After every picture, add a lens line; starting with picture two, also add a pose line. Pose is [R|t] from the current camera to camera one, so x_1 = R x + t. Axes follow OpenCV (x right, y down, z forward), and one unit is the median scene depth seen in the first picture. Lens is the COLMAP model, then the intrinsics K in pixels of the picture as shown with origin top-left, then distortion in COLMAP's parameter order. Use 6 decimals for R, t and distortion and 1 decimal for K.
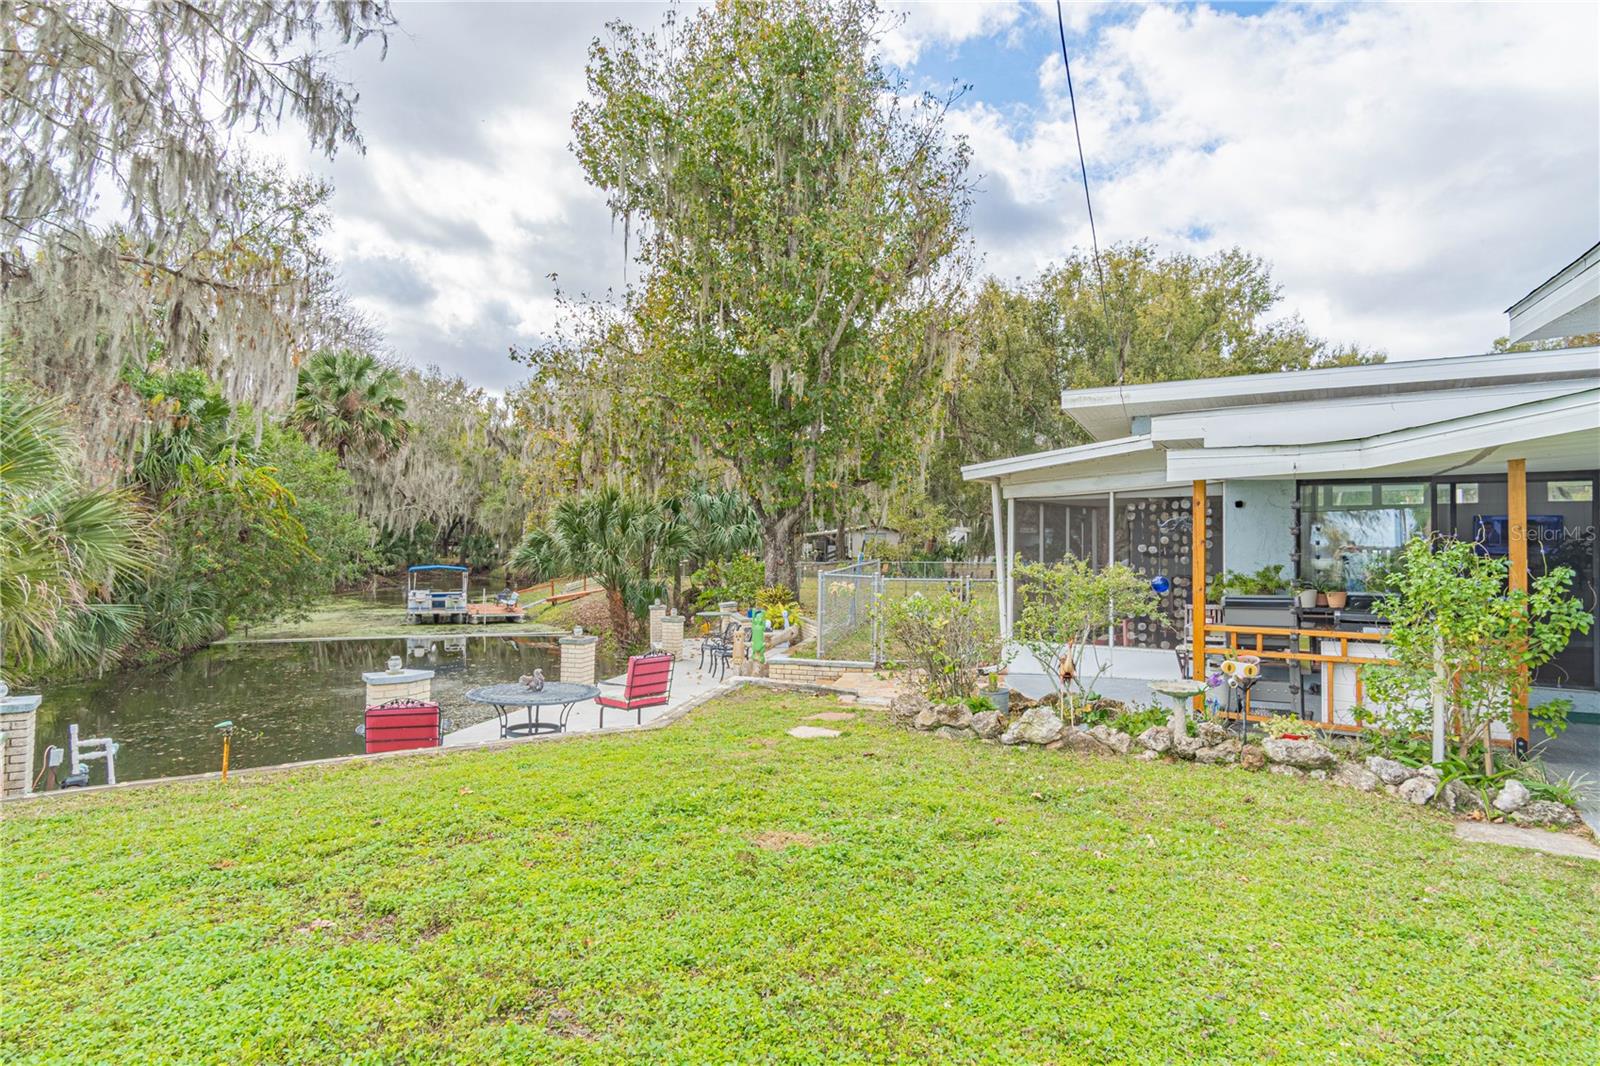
lens RADIAL K [[848.3, 0, 793.9], [0, 848.3, 539.5], [0, 0, 1]] dist [0.008256, -0.001107]
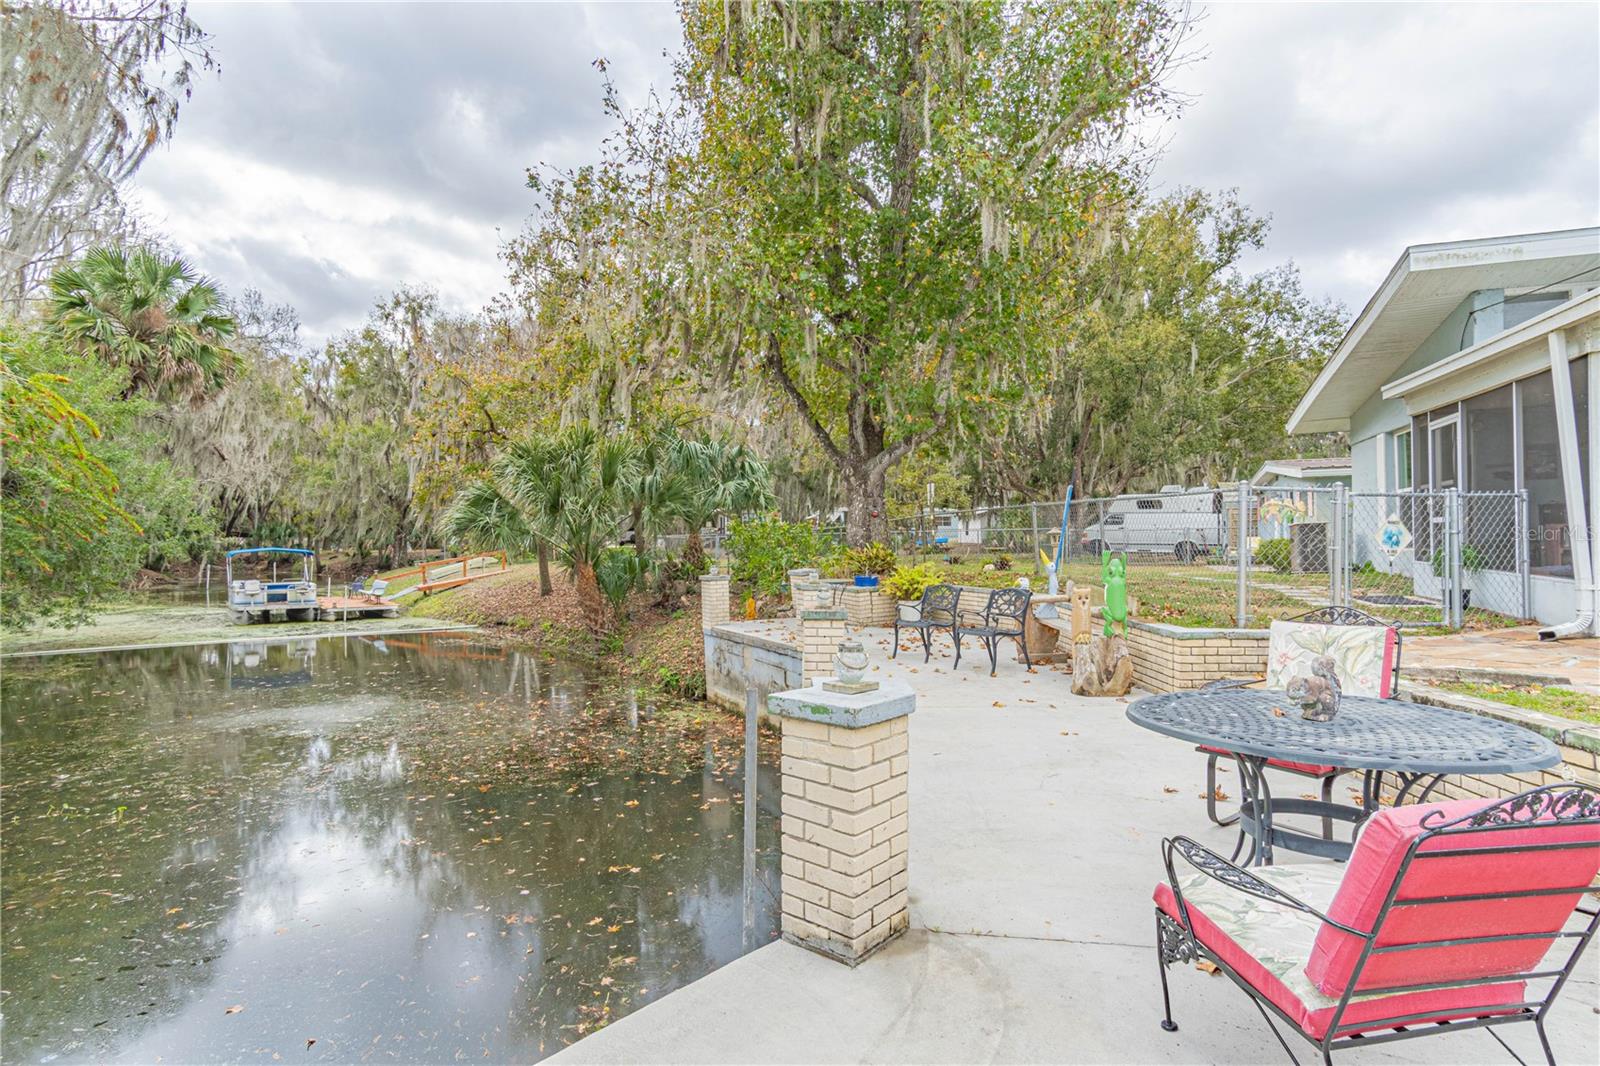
lens RADIAL K [[848.3, 0, 805.2], [0, 848.3, 539.8], [0, 0, 1]] dist [0.008256, -0.001107]
pose [[0.974798, -0.016657, 0.222465, -0.137312], [0.013701, 0.999796, 0.014824, 0.021603], [-0.222666, -0.011402, 0.974828, 0.160885]]
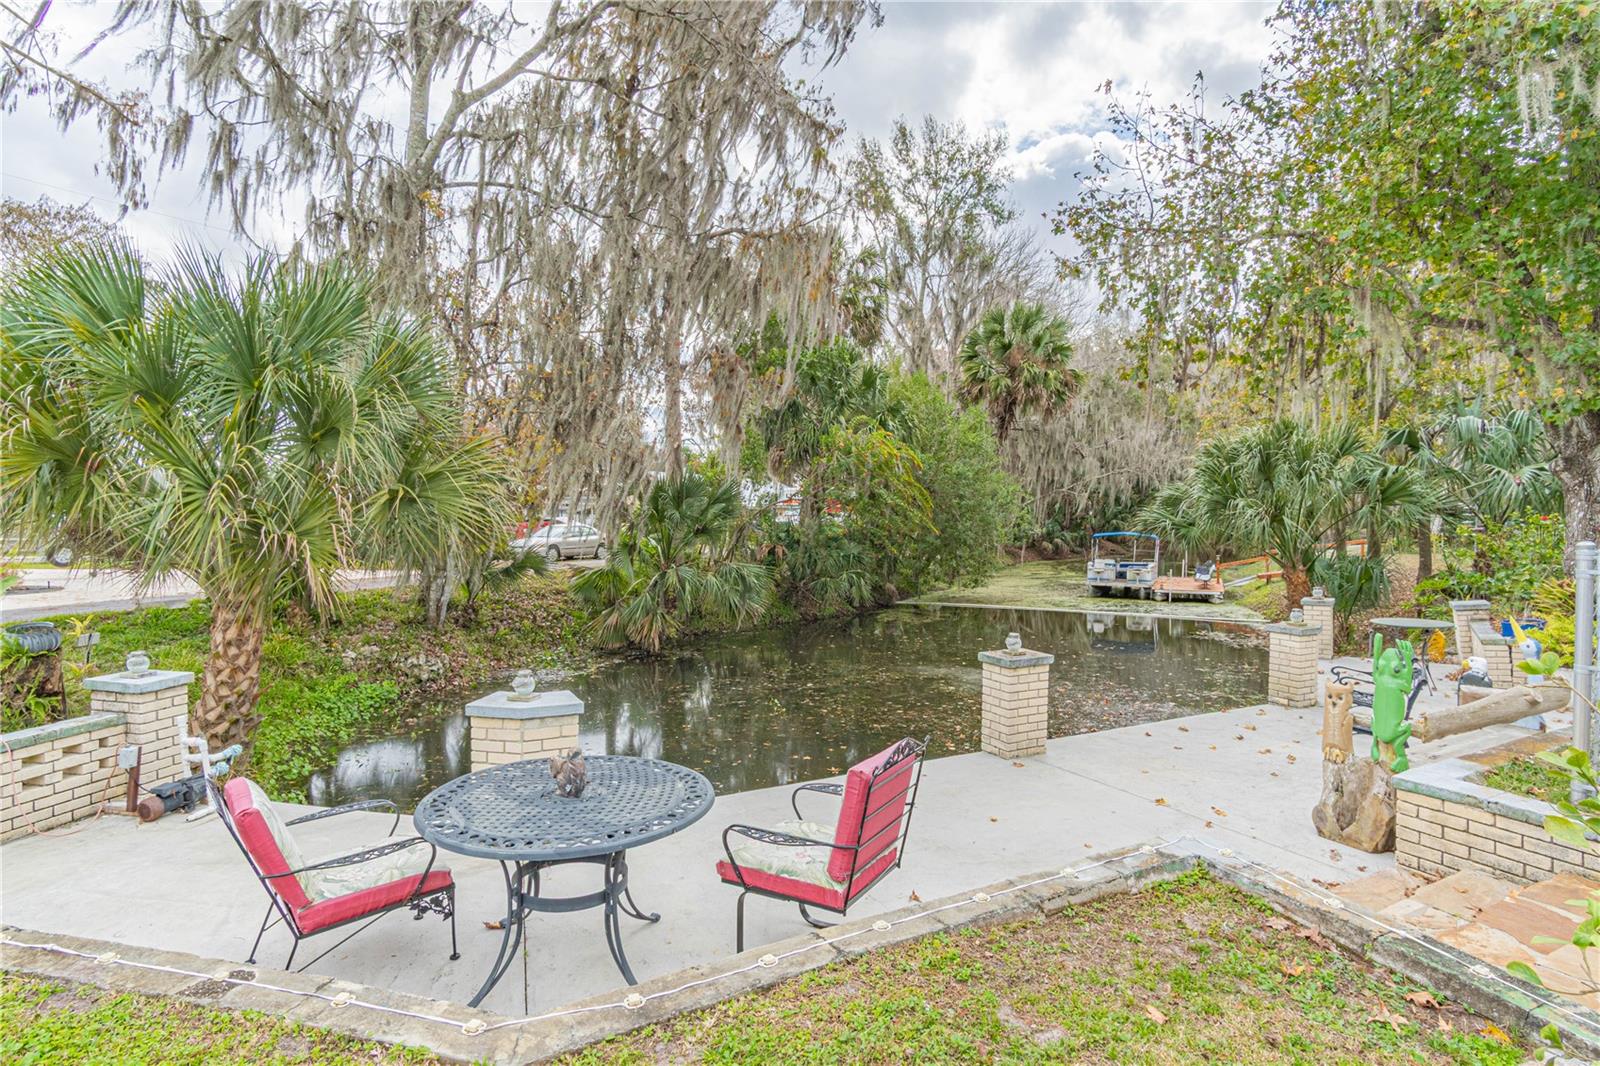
lens RADIAL K [[848.3, 0, 802.9], [0, 848.3, 524.4], [0, 0, 1]] dist [0.008256, -0.001107]
pose [[0.664793, 0.003927, -0.747017, 0.025546], [0.010142, 0.999847, 0.014281, 0.007605], [0.746959, -0.017070, 0.664651, 0.185527]]
